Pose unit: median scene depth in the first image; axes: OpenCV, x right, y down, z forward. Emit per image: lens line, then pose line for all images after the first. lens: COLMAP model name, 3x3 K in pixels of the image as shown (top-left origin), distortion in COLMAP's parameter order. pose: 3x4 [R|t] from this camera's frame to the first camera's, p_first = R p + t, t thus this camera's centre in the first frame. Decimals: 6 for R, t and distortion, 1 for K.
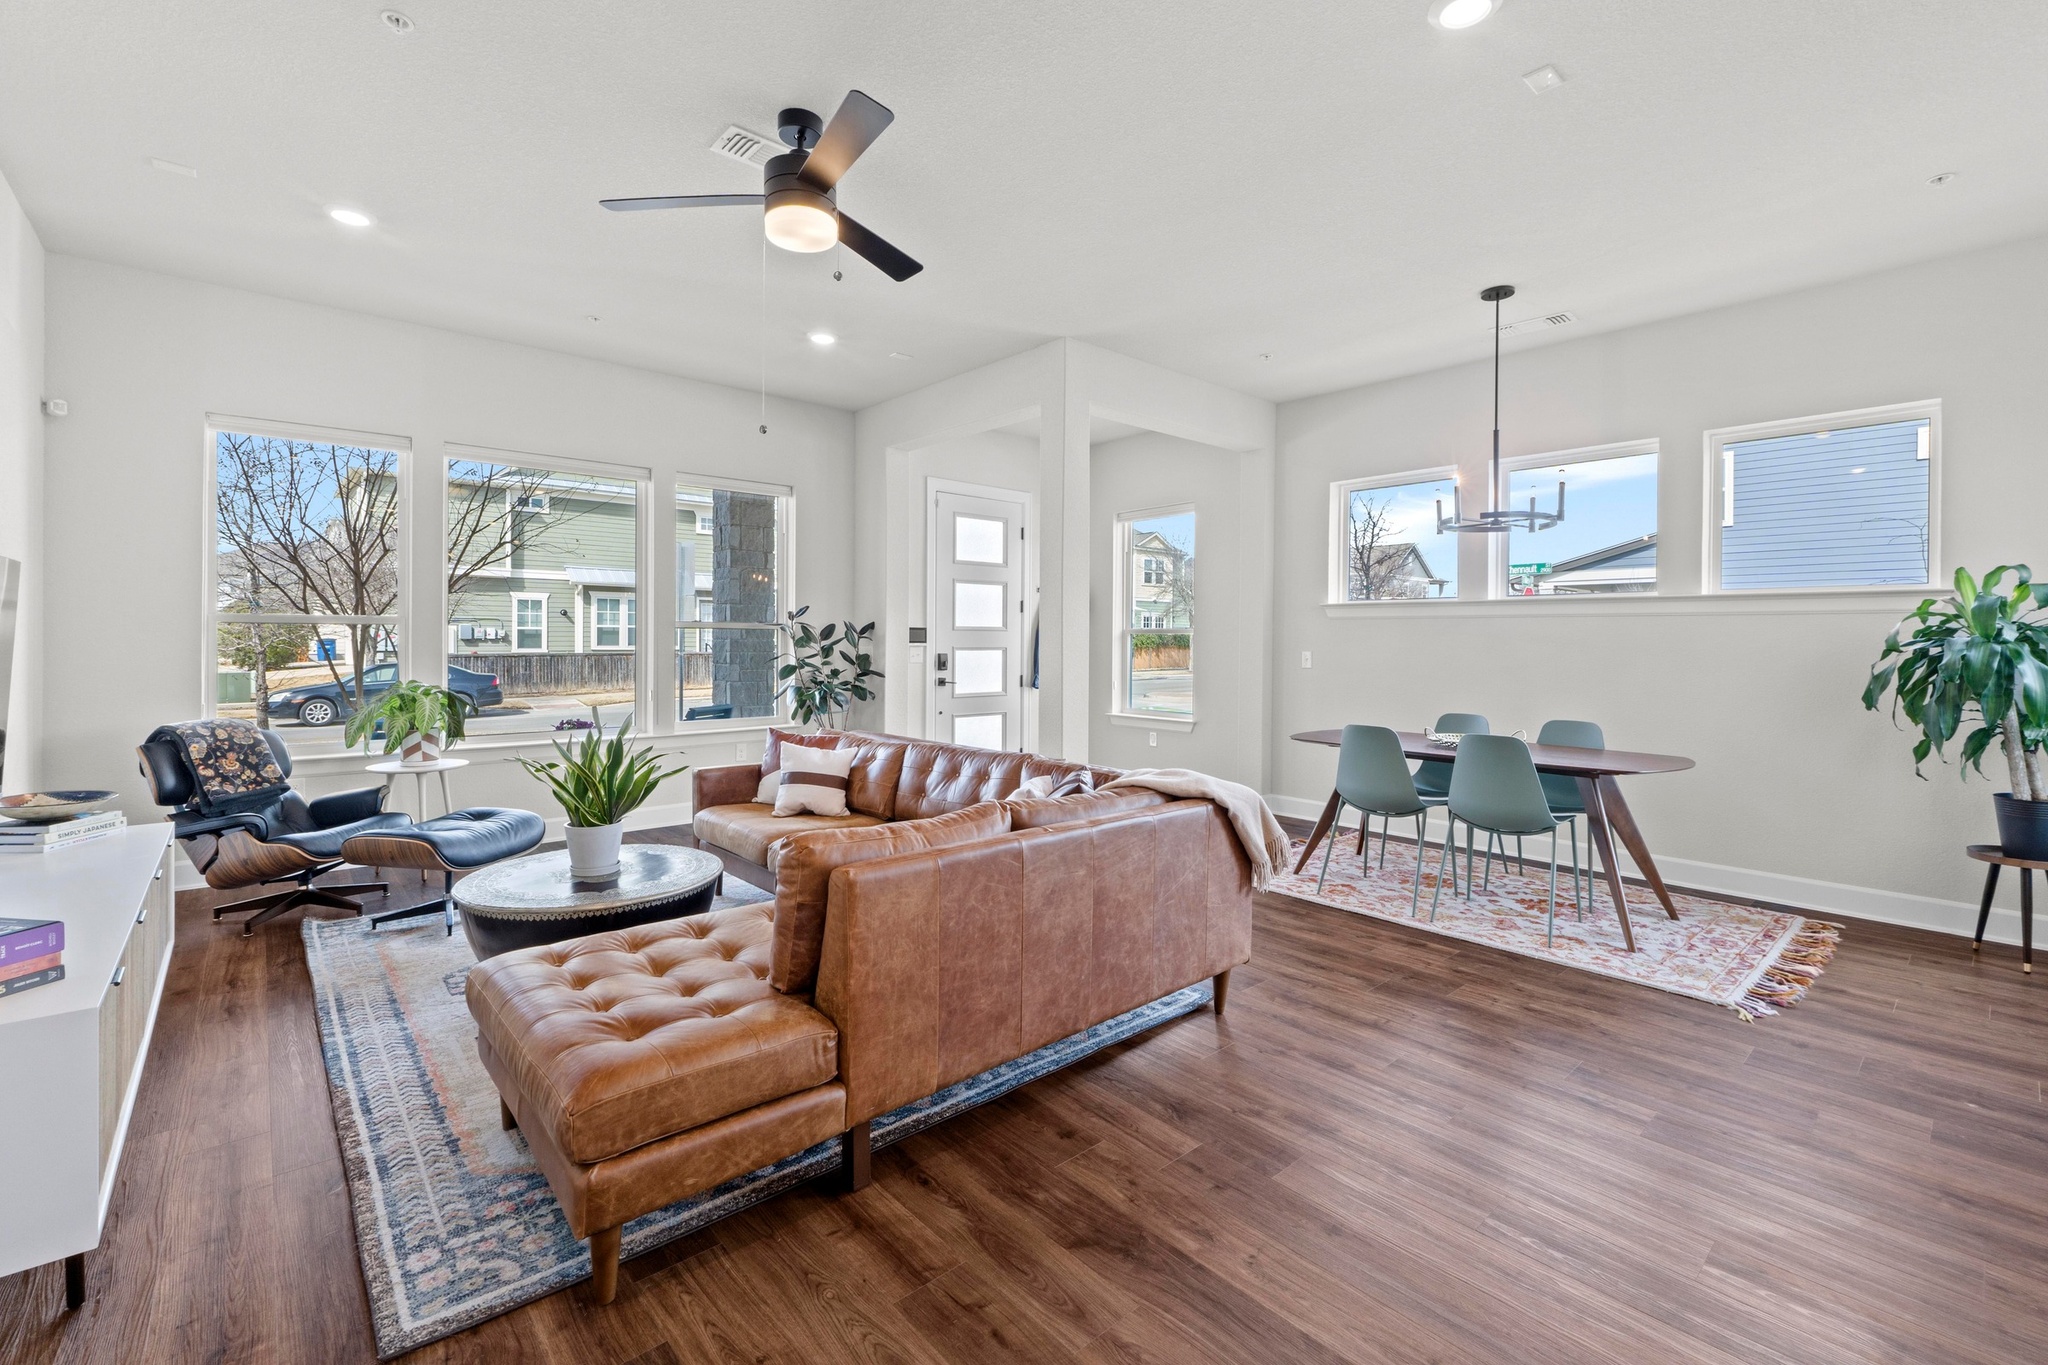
lens RADIAL K [[877.1, 0, 1015.7], [0, 877.1, 665.2], [0, 0, 1]] dist [-0.001195, 0.000276]
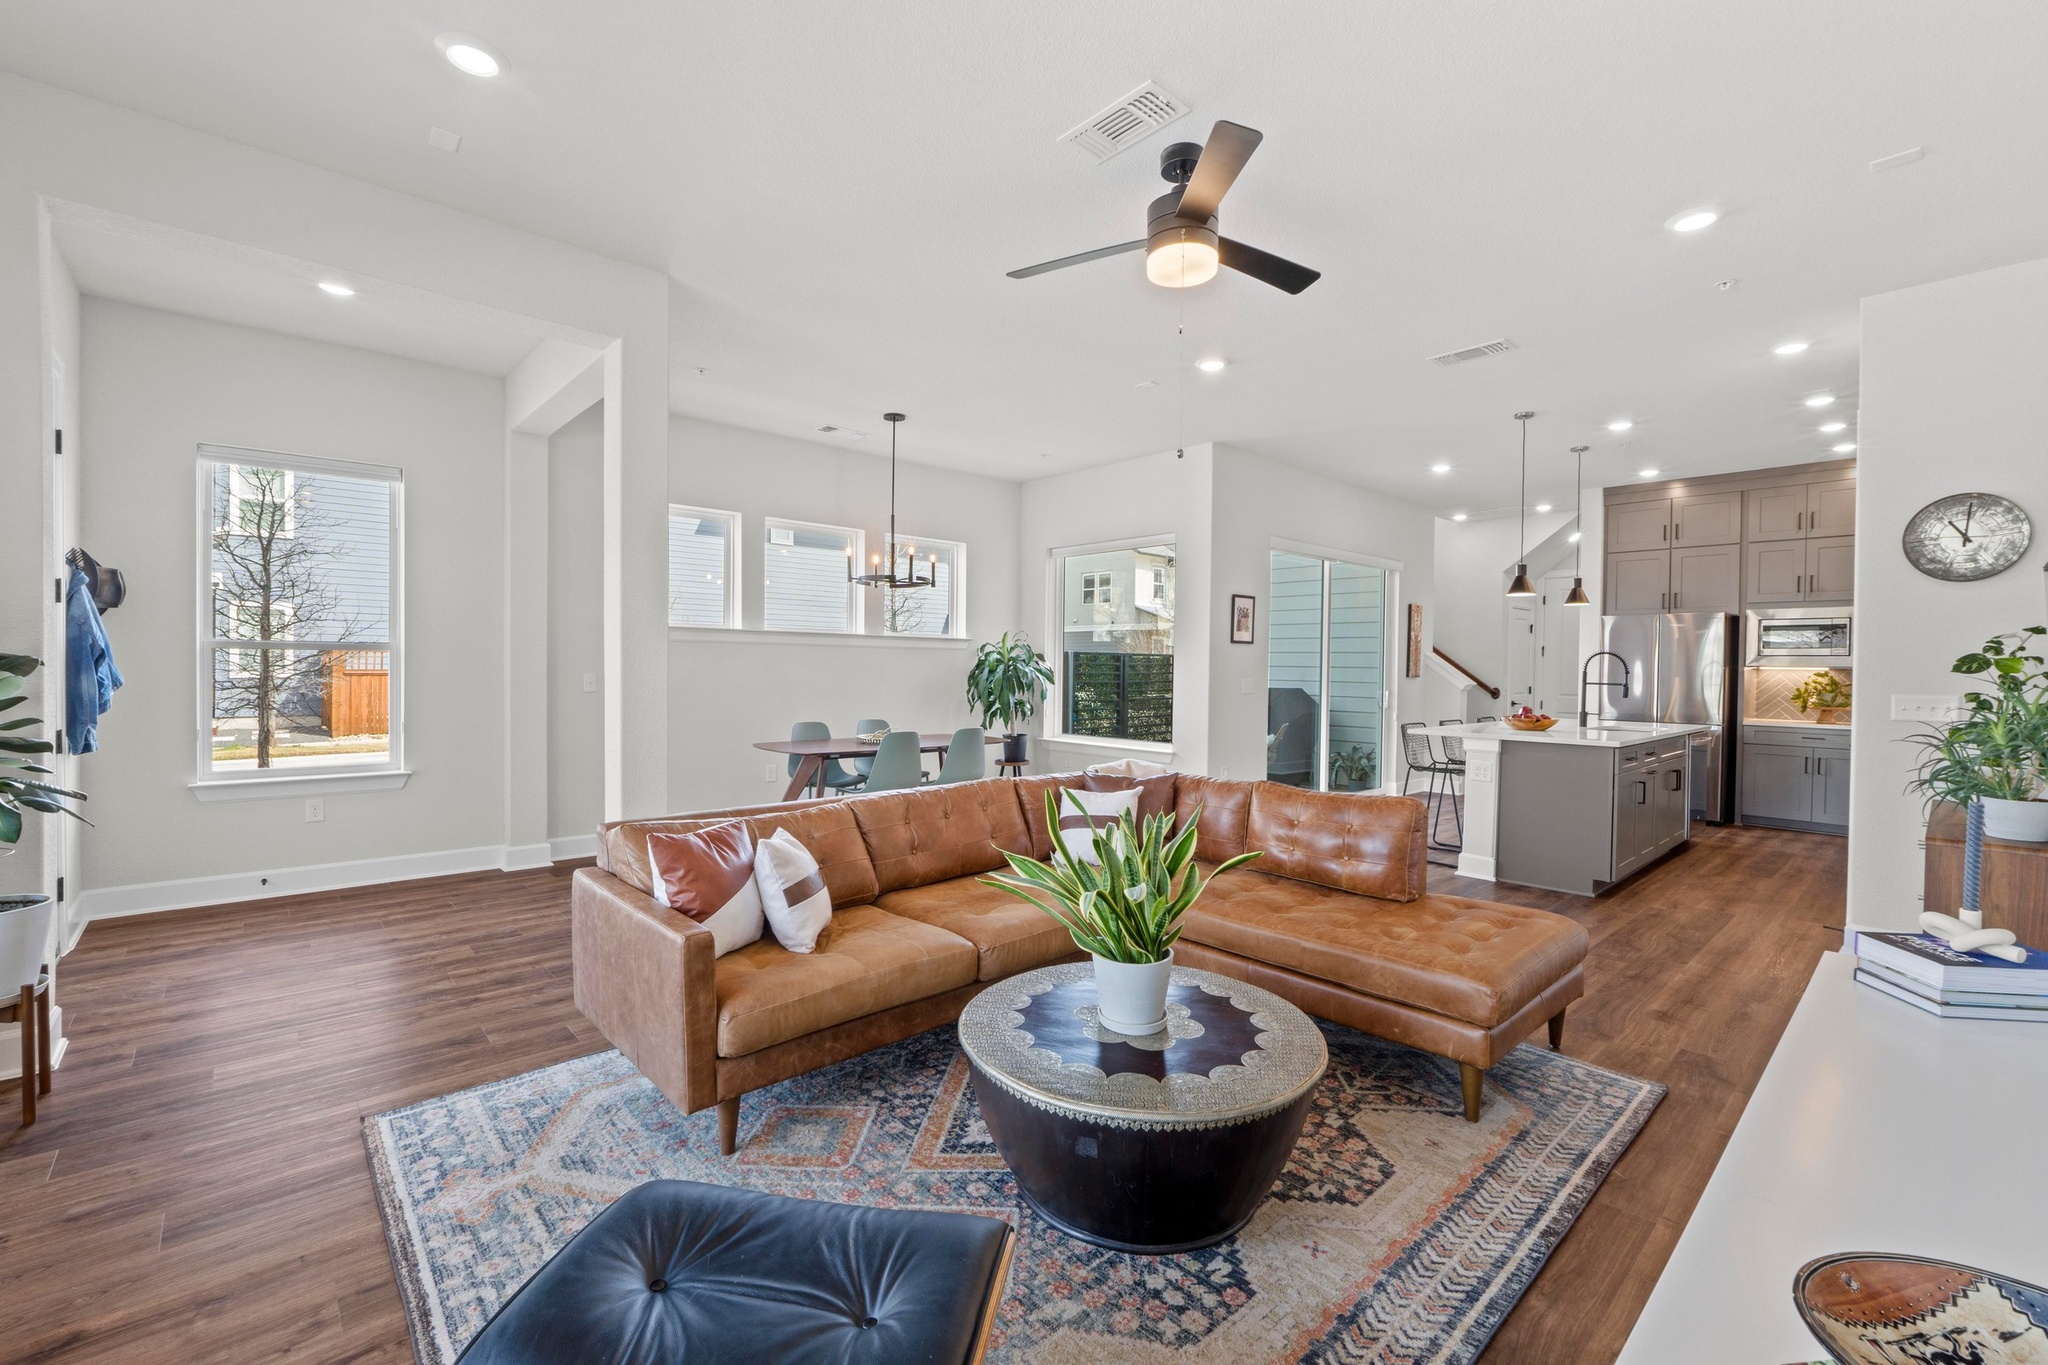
lens RADIAL K [[877.1, 0, 1017.1], [0, 877.1, 676.5], [0, 0, 1]] dist [-0.001195, 0.000276]
pose [[-0.026525, -0.020246, 0.999443, -1.668164], [0.016888, 0.999643, 0.020698, -0.065955], [-0.999505, 0.017428, -0.026173, 1.604385]]
